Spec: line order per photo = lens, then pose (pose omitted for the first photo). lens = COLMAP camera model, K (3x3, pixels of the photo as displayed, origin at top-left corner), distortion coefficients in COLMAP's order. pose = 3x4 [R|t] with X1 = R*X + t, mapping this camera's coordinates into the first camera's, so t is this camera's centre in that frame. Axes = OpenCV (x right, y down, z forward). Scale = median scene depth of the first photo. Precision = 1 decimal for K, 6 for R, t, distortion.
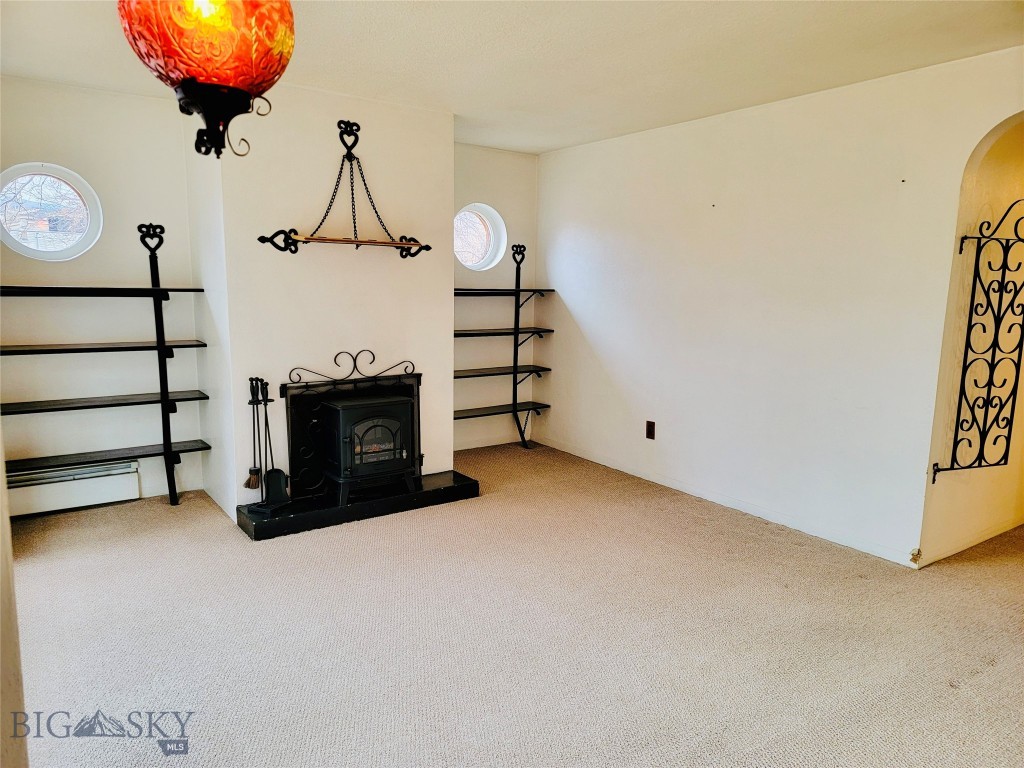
lens RADIAL K [[706.4, 0, 509.8], [0, 706.4, 386.8], [0, 0, 1]] dist [0.041409, -0.011264]
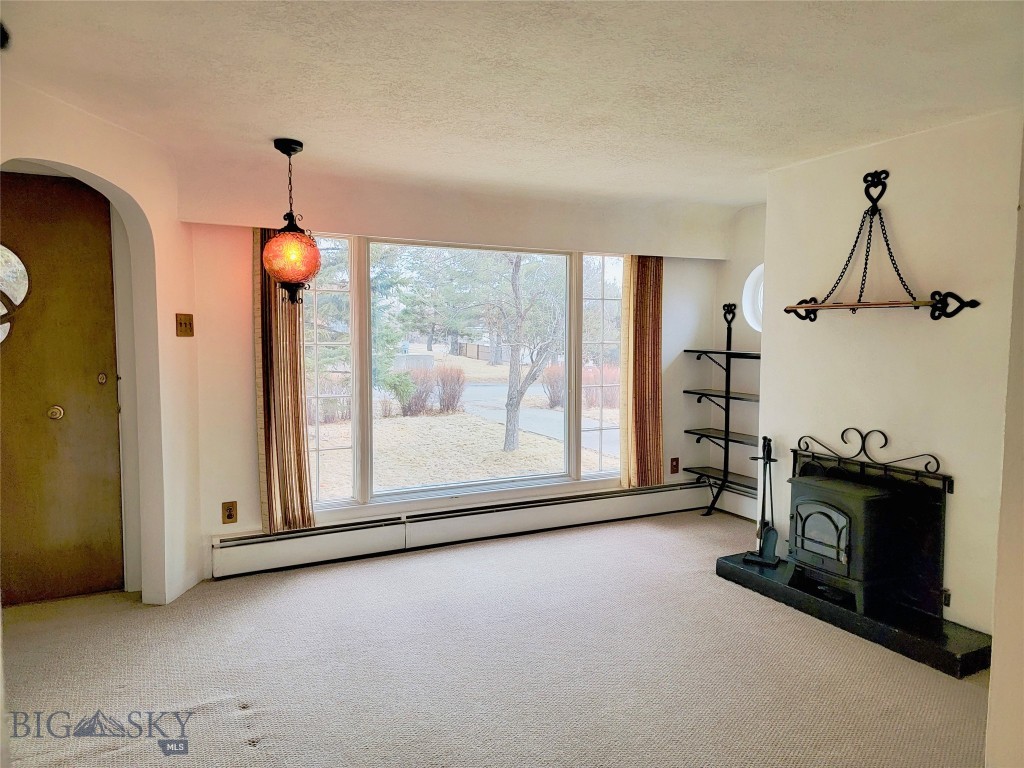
lens RADIAL K [[706.4, 0, 506.1], [0, 706.4, 386.4], [0, 0, 1]] dist [0.041409, -0.011264]
pose [[-0.152821, 0.047233, -0.987125, 0.708588], [-0.165691, 0.983494, 0.072710, -0.093540], [0.974265, 0.174670, -0.142472, 0.693876]]
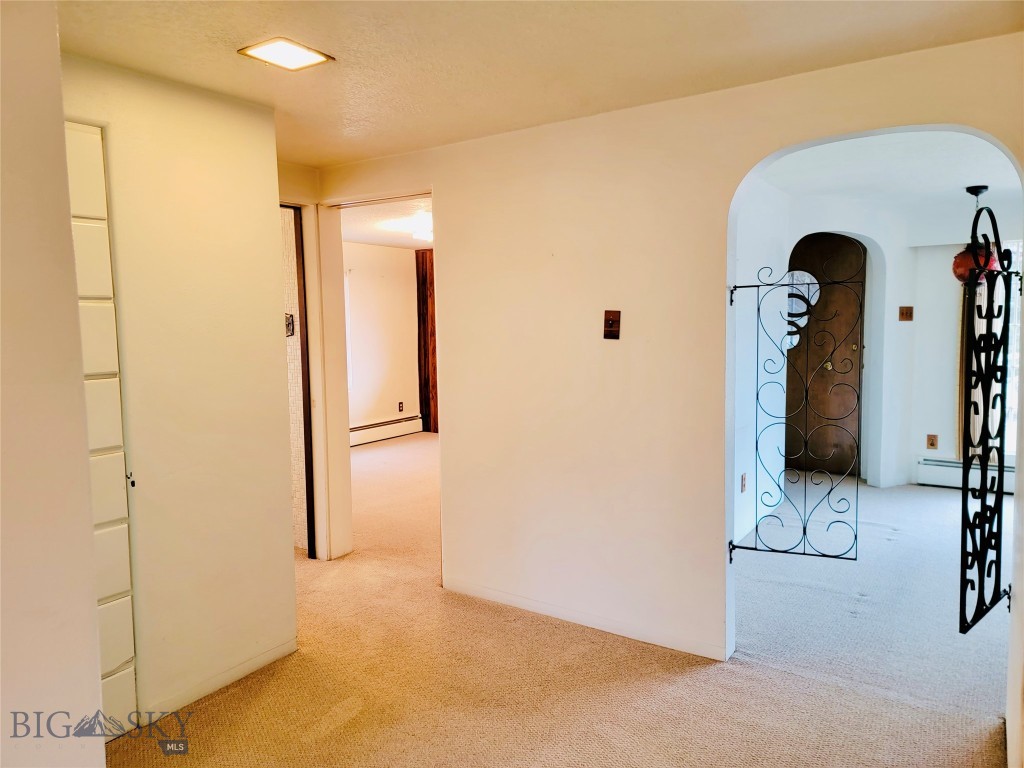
lens RADIAL K [[706.4, 0, 509.8], [0, 706.4, 385.2], [0, 0, 1]] dist [0.041409, -0.011264]
pose [[-0.942302, 0.005704, -0.334714, 1.087254], [-0.071907, 0.973068, 0.219017, -0.152673], [0.326949, 0.230448, -0.916514, 1.228410]]
